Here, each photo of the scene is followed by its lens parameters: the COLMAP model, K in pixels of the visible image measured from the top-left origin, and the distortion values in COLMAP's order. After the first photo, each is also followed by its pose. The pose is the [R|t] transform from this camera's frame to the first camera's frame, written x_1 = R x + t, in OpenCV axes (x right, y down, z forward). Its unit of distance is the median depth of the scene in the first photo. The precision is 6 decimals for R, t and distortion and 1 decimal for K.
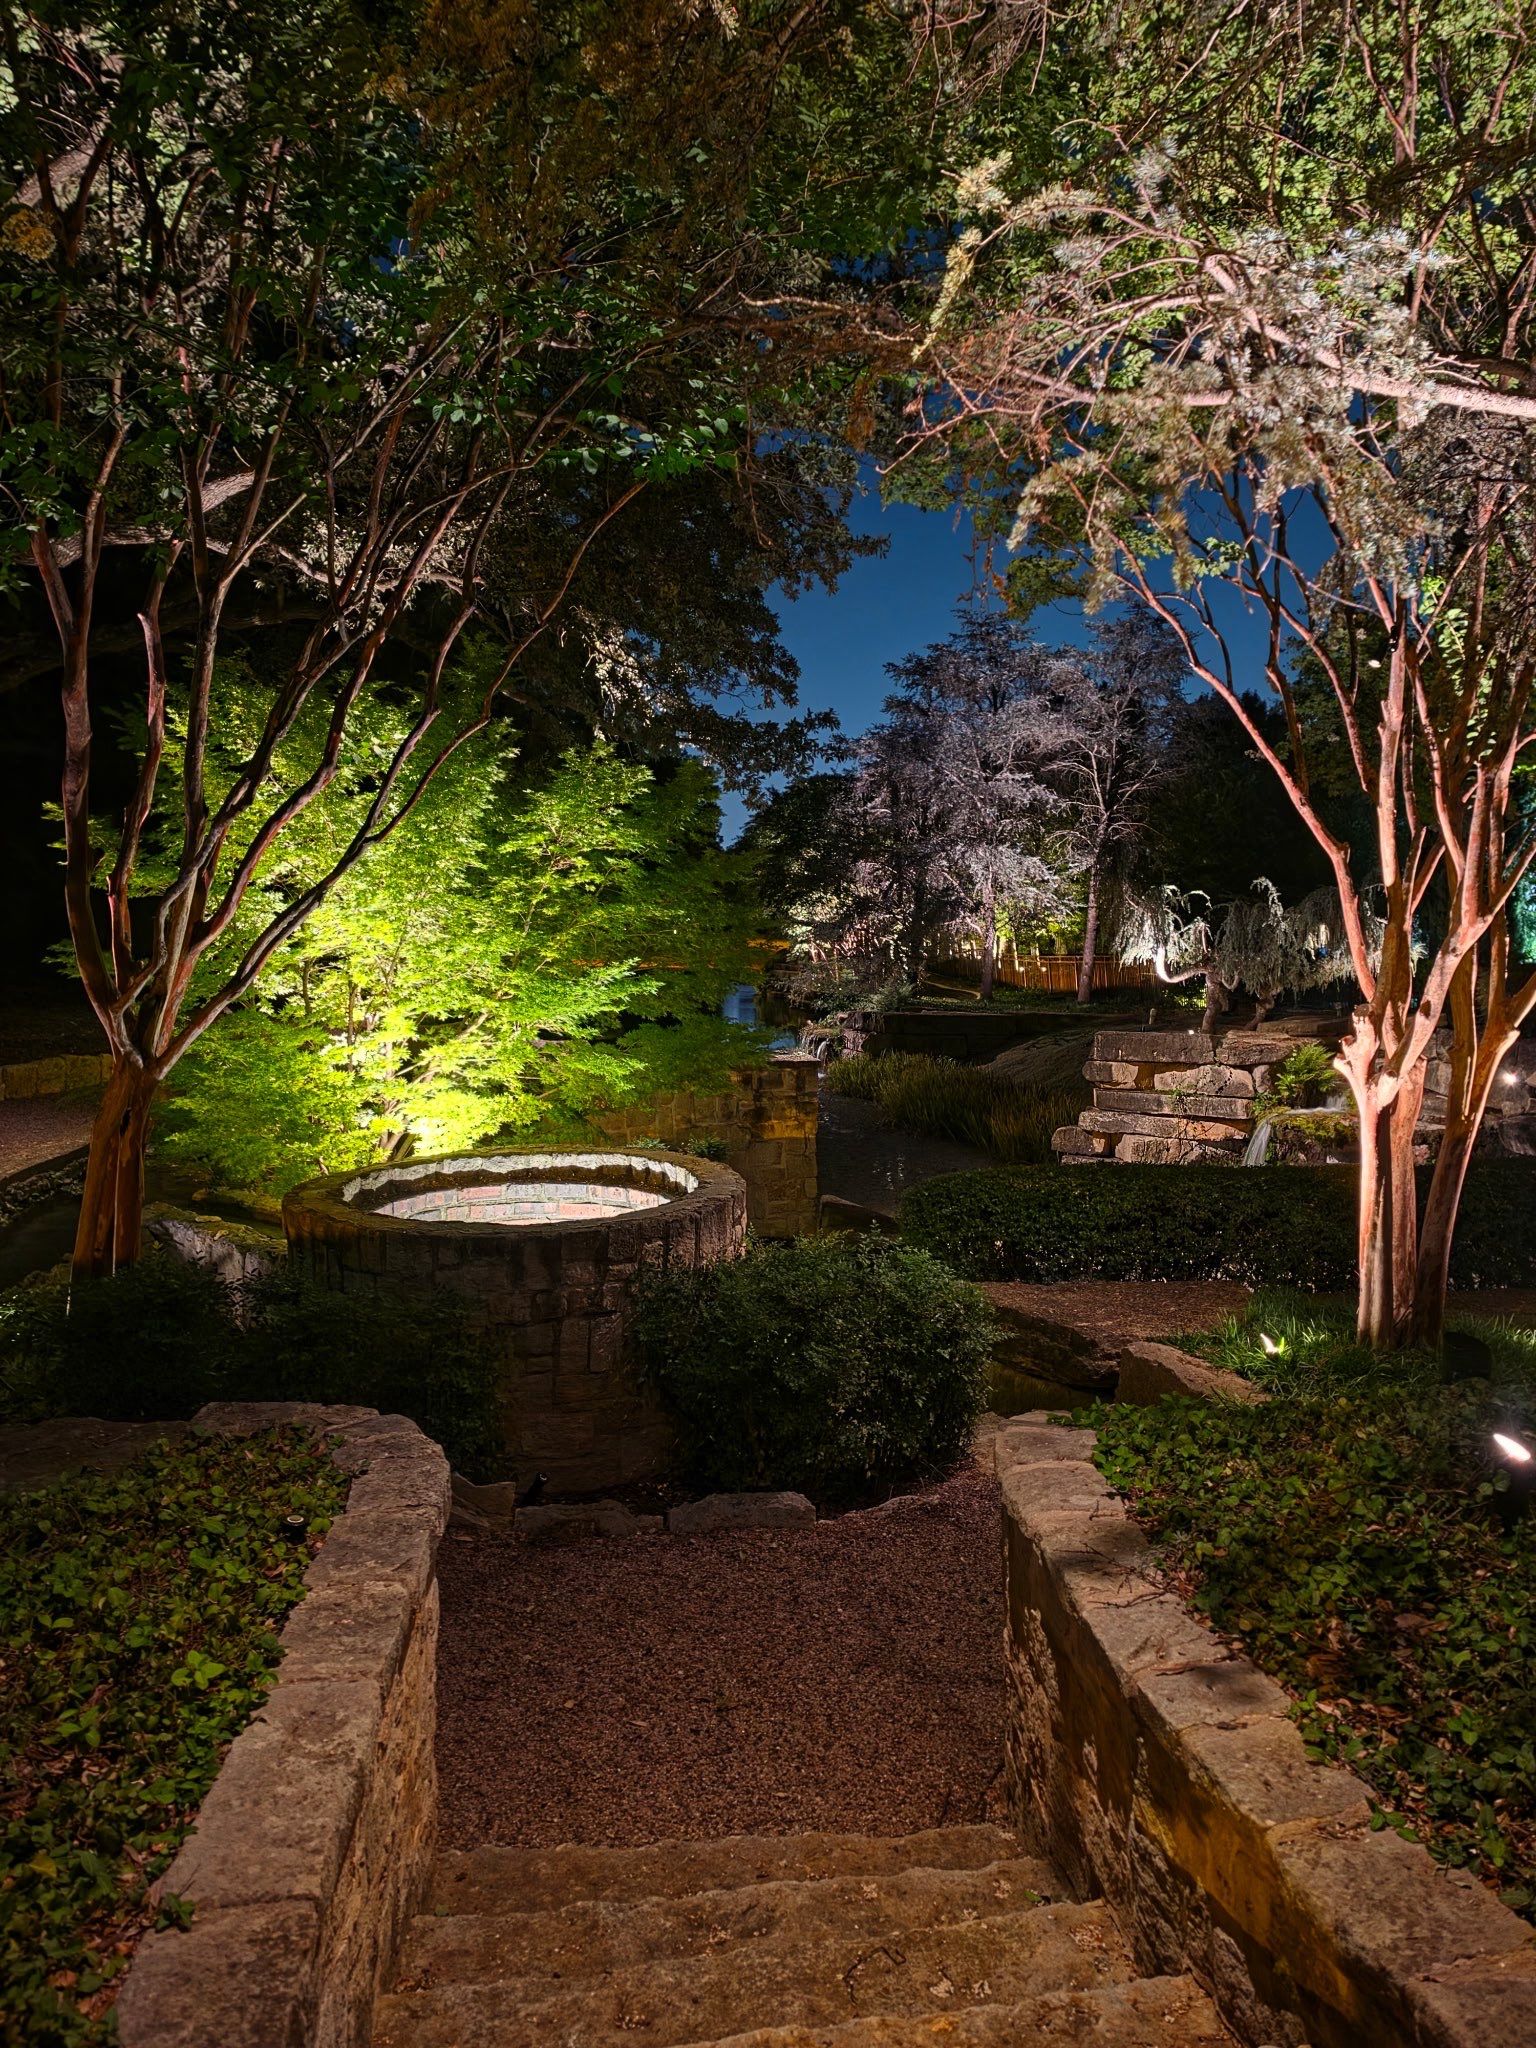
lens RADIAL K [[1459.5, 0, 785.9], [0, 1459.5, 1013.3], [0, 0, 1]] dist [0.095552, -0.140308]
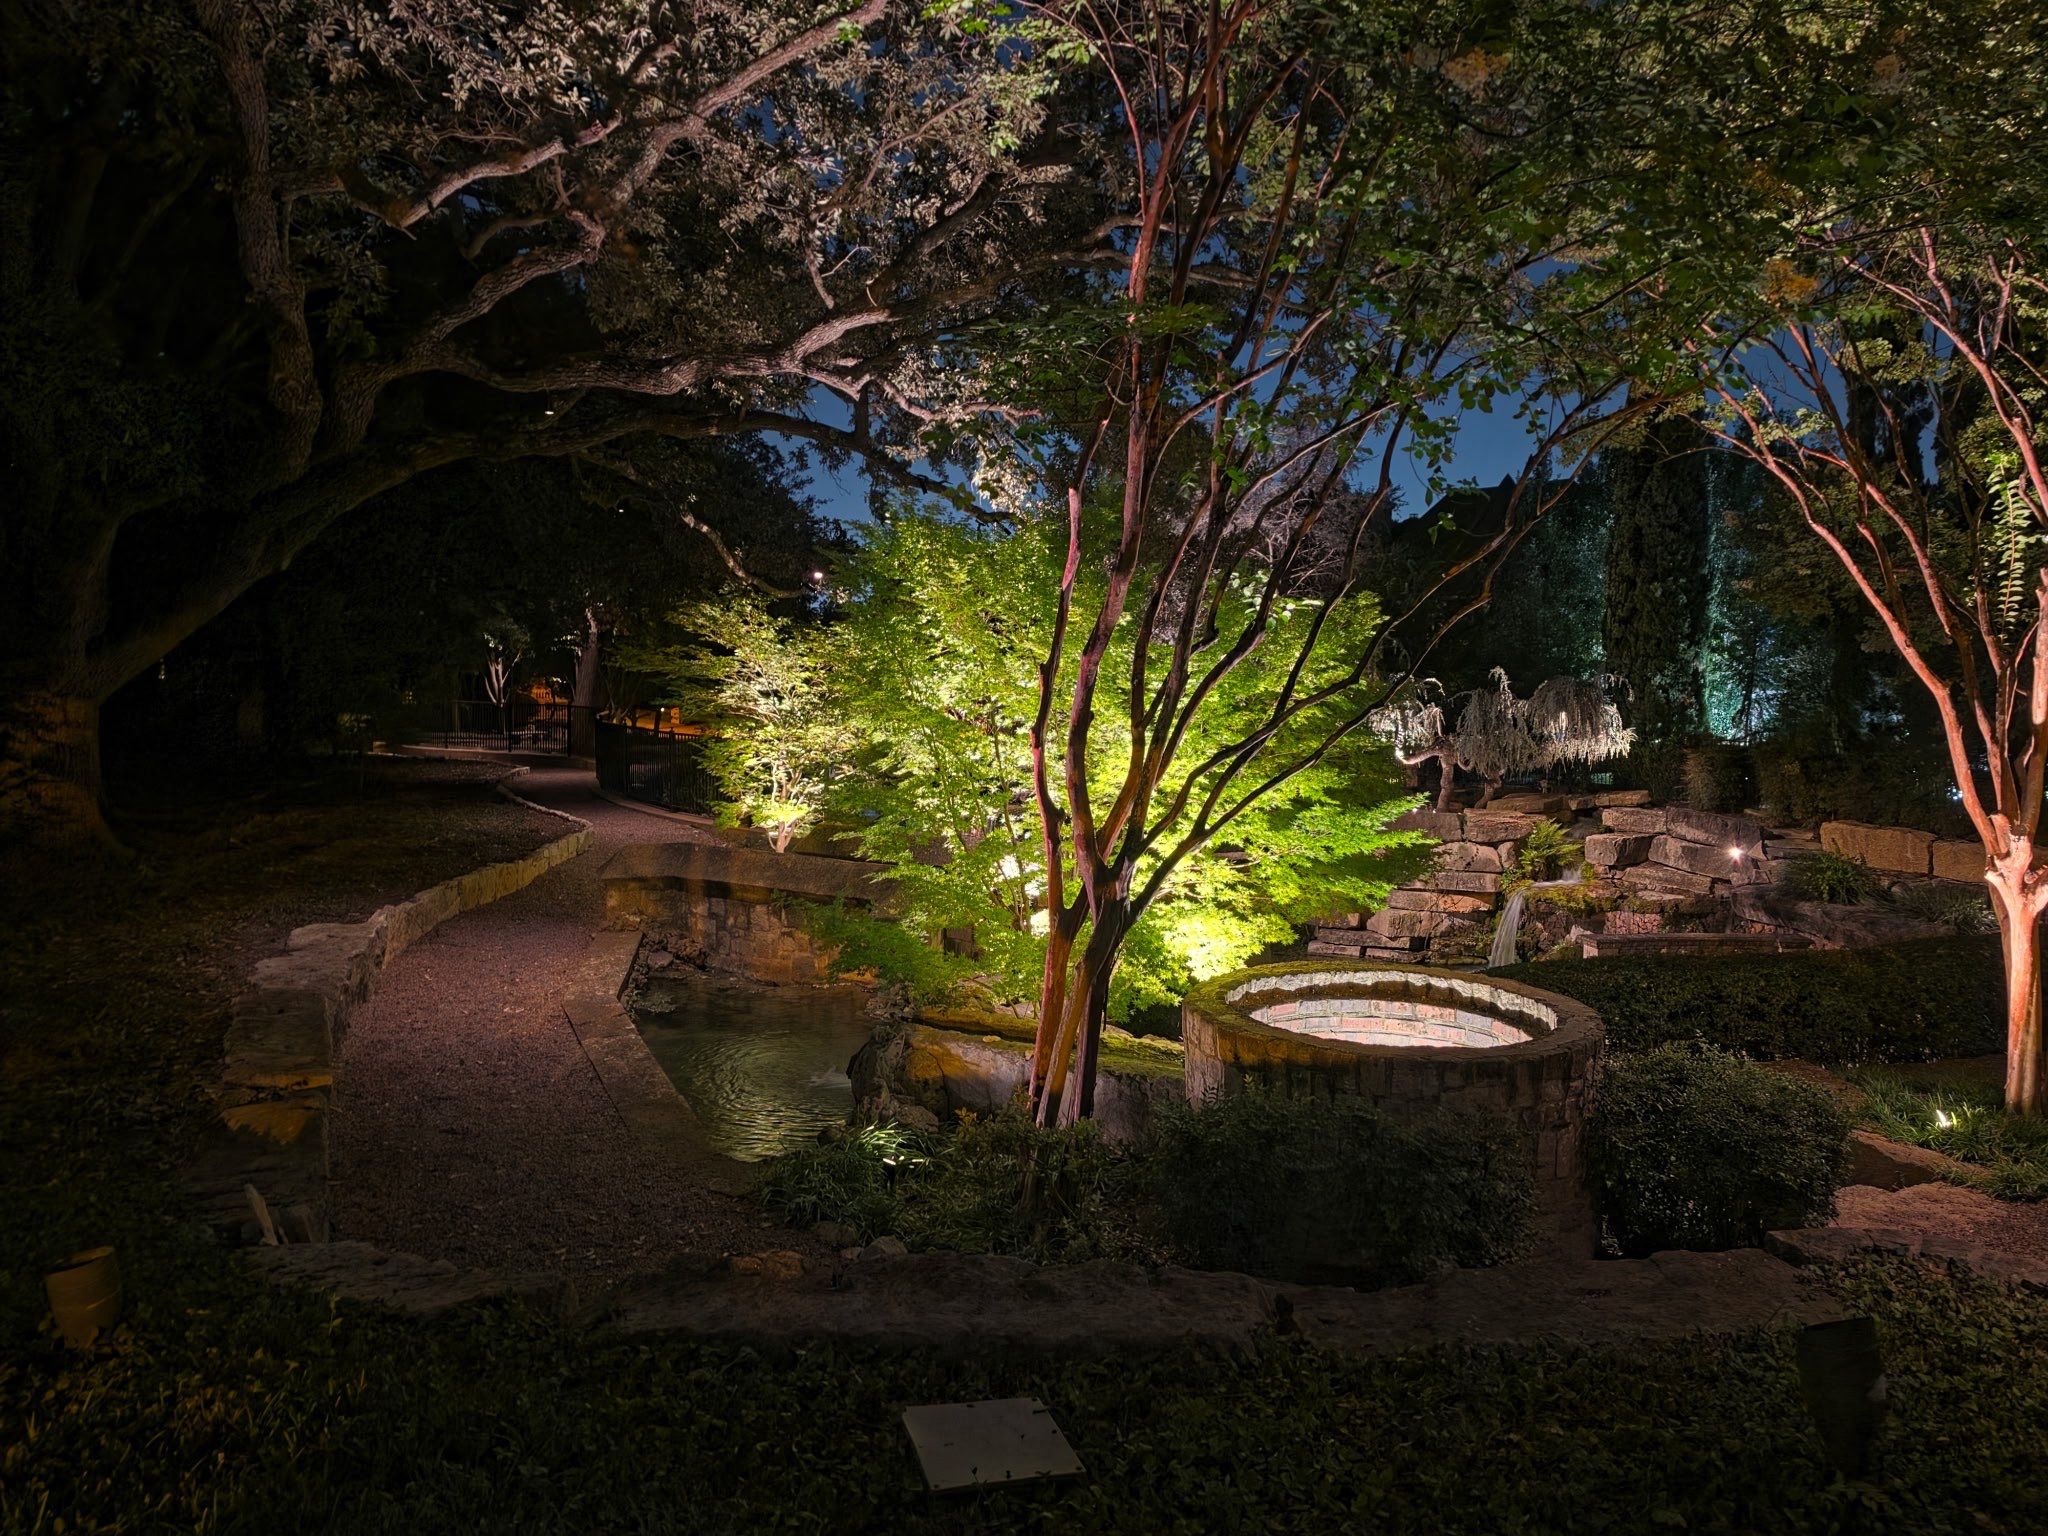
lens RADIAL K [[1459.5, 0, 1041.0], [0, 1459.5, 758.9], [0, 0, 1]] dist [0.095552, -0.140308]
pose [[0.988314, -0.008677, 0.152187, -0.507827], [0.010468, 0.999885, -0.010972, -0.049110], [-0.152074, 0.012437, 0.988291, -0.040793]]
